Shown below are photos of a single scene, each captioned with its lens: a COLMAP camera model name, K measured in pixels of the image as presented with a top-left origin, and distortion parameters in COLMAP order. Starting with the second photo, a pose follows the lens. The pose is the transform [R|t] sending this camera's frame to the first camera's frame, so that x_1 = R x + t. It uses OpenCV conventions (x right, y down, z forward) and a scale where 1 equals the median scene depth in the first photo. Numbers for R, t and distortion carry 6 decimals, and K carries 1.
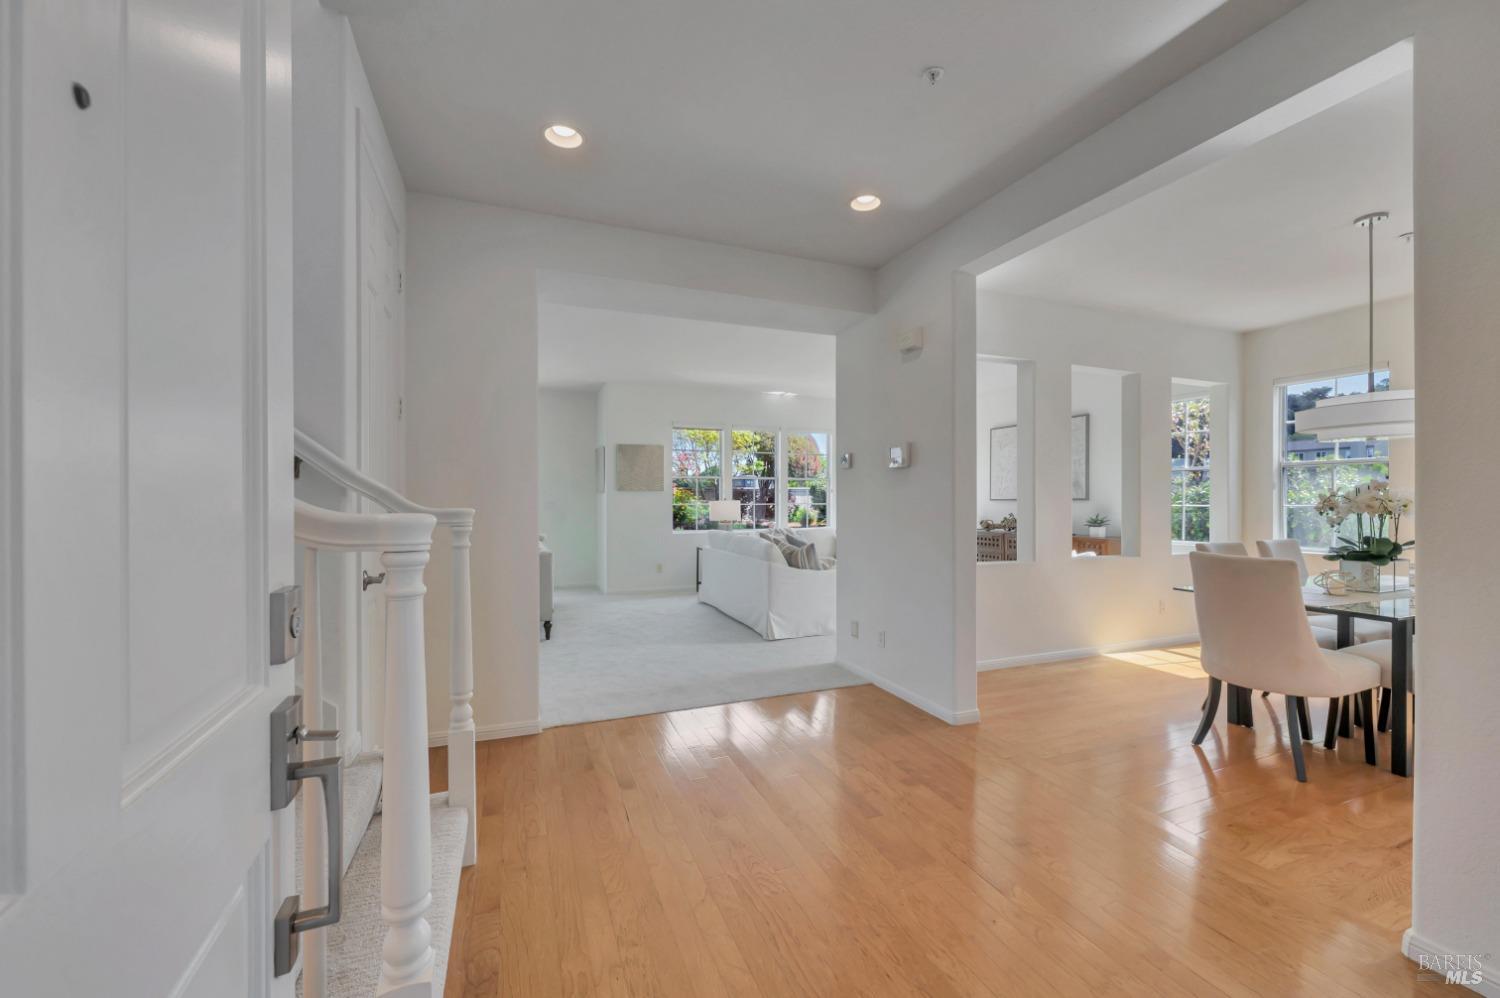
lens RADIAL K [[597.5, 0, 747.0], [0, 597.5, 498.6], [0, 0, 1]] dist [0.002514, 0.000640]
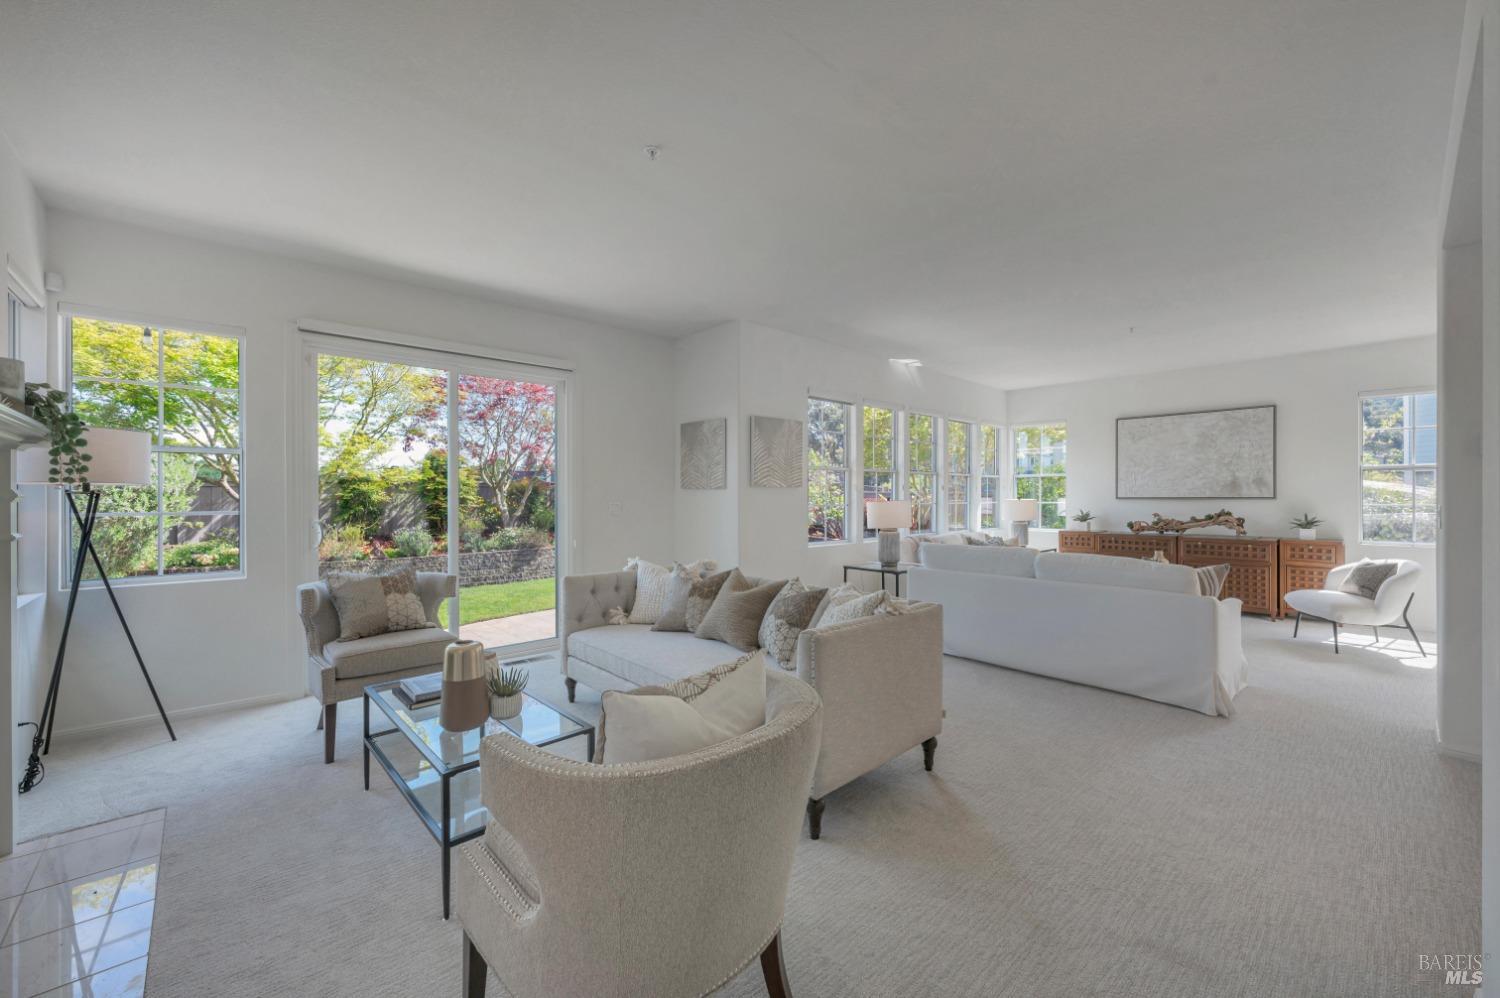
lens RADIAL K [[597.5, 0, 753.5], [0, 597.5, 496.0], [0, 0, 1]] dist [0.002514, 0.000640]
pose [[0.924798, -0.000658, 0.380457, -0.463097], [0.002587, 0.999986, -0.004559, -0.000012], [-0.380449, 0.005201, 0.924787, 0.403788]]
